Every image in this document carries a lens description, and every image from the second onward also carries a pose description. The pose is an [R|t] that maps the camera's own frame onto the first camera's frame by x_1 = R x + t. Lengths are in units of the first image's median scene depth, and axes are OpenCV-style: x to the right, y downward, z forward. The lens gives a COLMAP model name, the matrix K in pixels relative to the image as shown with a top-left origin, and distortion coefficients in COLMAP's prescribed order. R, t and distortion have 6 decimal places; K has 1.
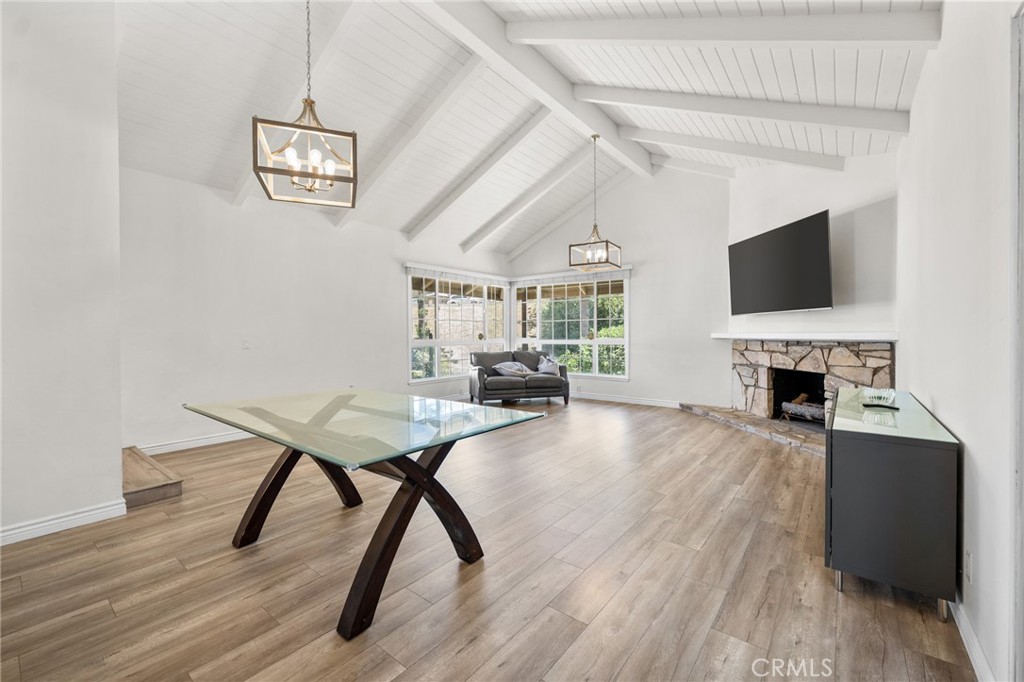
lens RADIAL K [[417.3, 0, 509.1], [0, 417.3, 337.0], [0, 0, 1]] dist [0.003021, -0.000699]
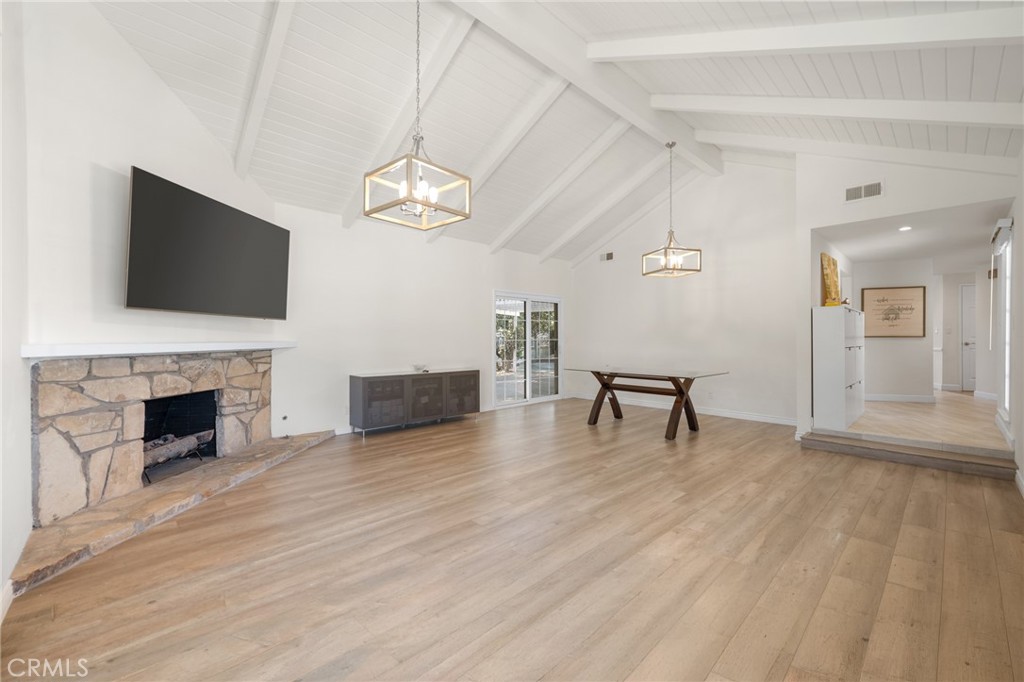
lens RADIAL K [[417.3, 0, 508.8], [0, 417.3, 339.0], [0, 0, 1]] dist [0.003021, -0.000699]
pose [[-0.989188, 0.006737, 0.146499, 0.019252], [0.007973, 0.999937, 0.007854, -0.016837], [-0.146437, 0.008937, -0.989180, 1.576032]]
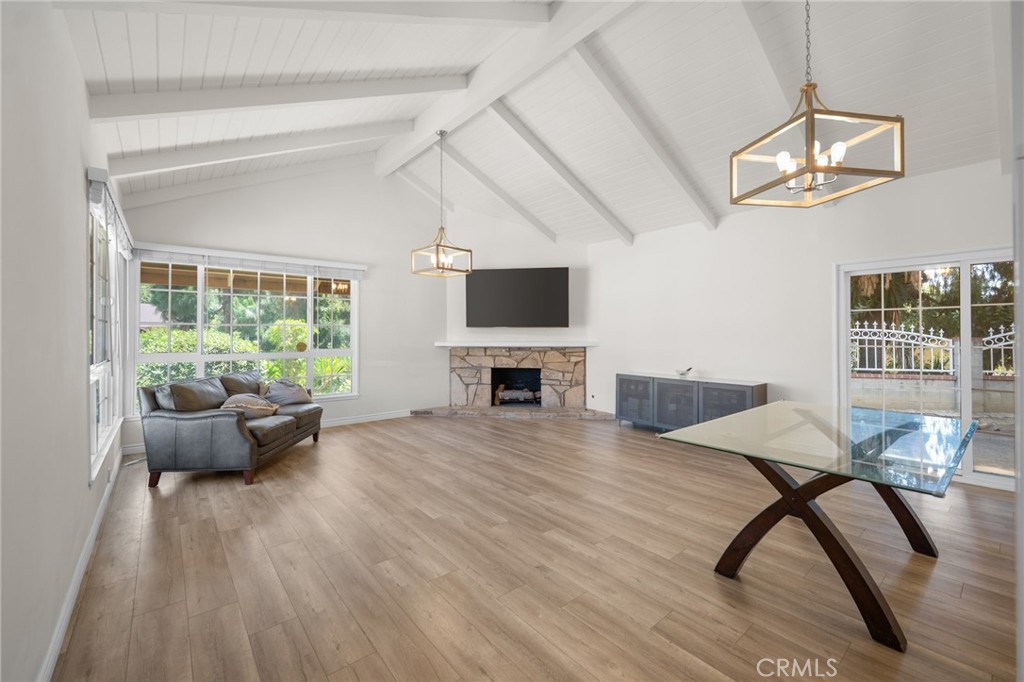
lens RADIAL K [[417.3, 0, 511.0], [0, 417.3, 339.4], [0, 0, 1]] dist [0.003021, -0.000699]
pose [[0.205959, -0.008353, 0.978525, -0.687705], [0.008175, 0.999943, 0.006815, -0.027020], [-0.978527, 0.006596, 0.206015, 0.694153]]
